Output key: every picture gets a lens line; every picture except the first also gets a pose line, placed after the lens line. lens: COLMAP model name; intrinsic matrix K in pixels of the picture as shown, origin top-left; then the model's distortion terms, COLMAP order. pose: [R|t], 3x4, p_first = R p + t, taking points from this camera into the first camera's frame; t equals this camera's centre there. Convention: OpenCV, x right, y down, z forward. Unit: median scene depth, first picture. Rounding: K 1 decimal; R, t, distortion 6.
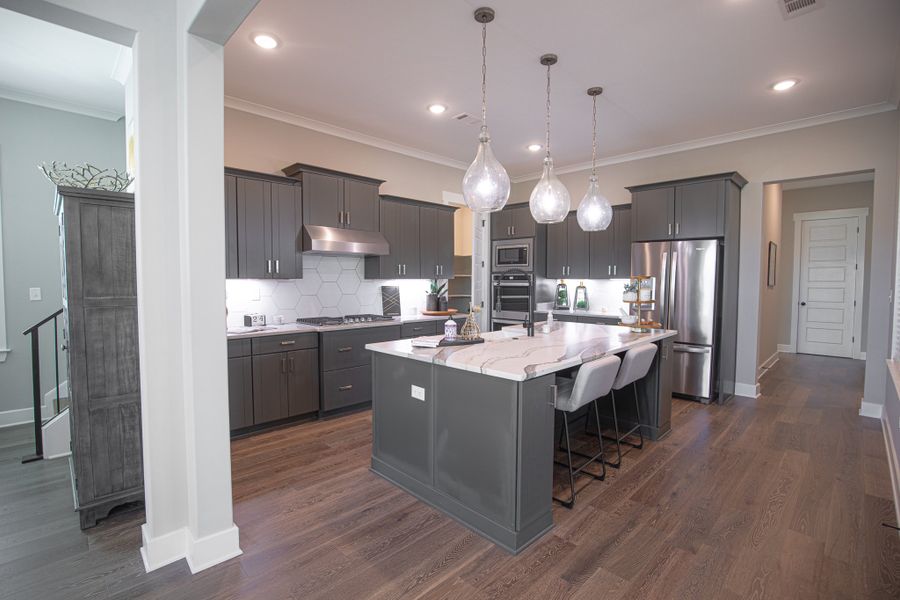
lens RADIAL K [[414.4, 0, 447.9], [0, 414.4, 298.8], [0, 0, 1]] dist [-0.030956, 0.005180]
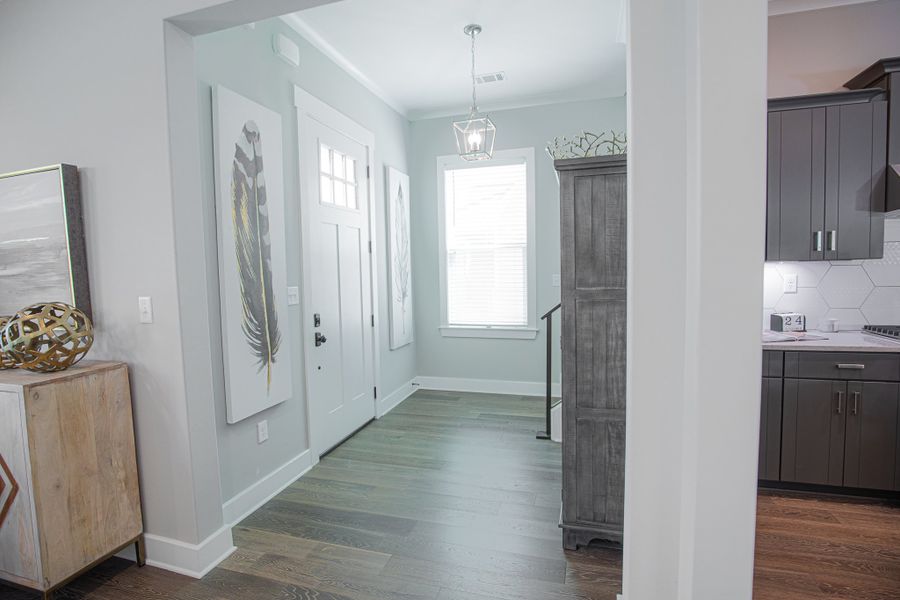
lens RADIAL K [[439.8, 0, 449.9], [0, 439.8, 298.5], [0, 0, 1]] dist [-0.034460, 0.004544]
pose [[0.477389, 0.045652, -0.877506, -0.145330], [-0.016797, 0.998941, 0.042832, -0.010672], [0.878532, -0.005708, 0.477650, 0.221804]]
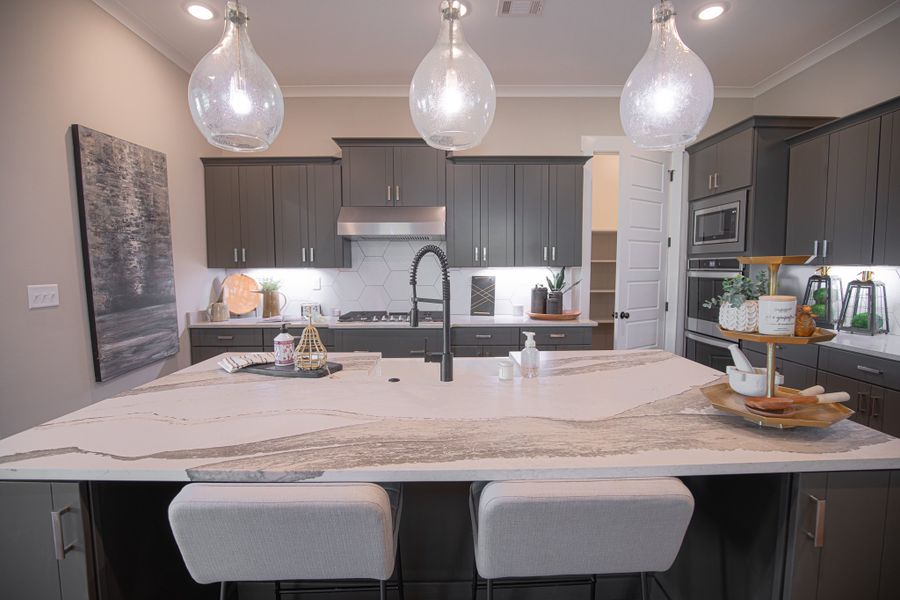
lens RADIAL K [[414.4, 0, 450.4], [0, 414.4, 300.0], [0, 0, 1]] dist [-0.030956, 0.005180]
pose [[0.717875, 0.052117, -0.694218, 0.575856], [-0.027727, 0.998543, 0.046291, -0.033299], [0.695619, -0.013982, 0.718275, 0.669063]]
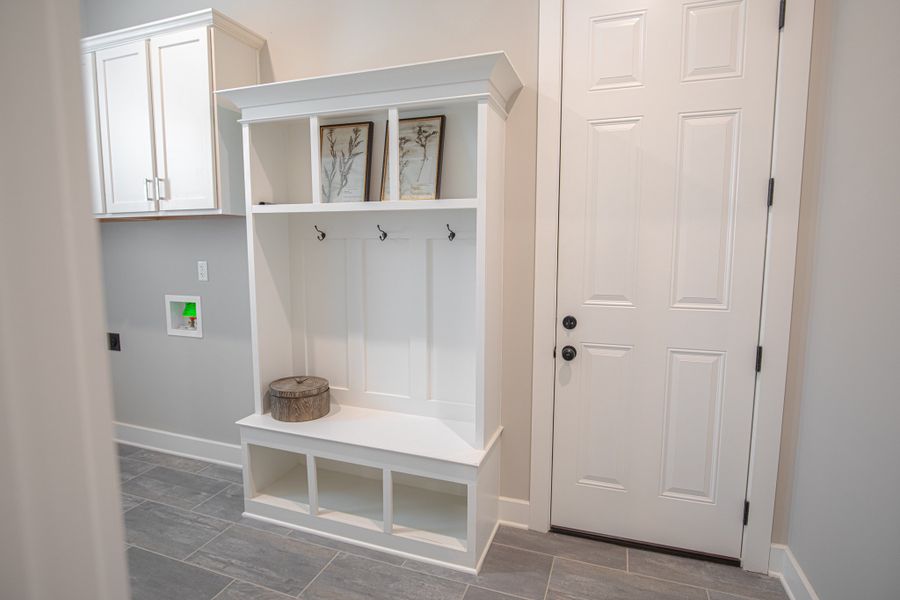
lens RADIAL K [[466.6, 0, 449.2], [0, 466.6, 299.4], [0, 0, 1]] dist [-0.027204, 0.004125]
pose [[-0.902815, 0.054732, -0.426532, -0.731051], [-0.012893, 0.987977, 0.154065, -0.045256], [0.429836, 0.144591, -0.891254, 0.945541]]
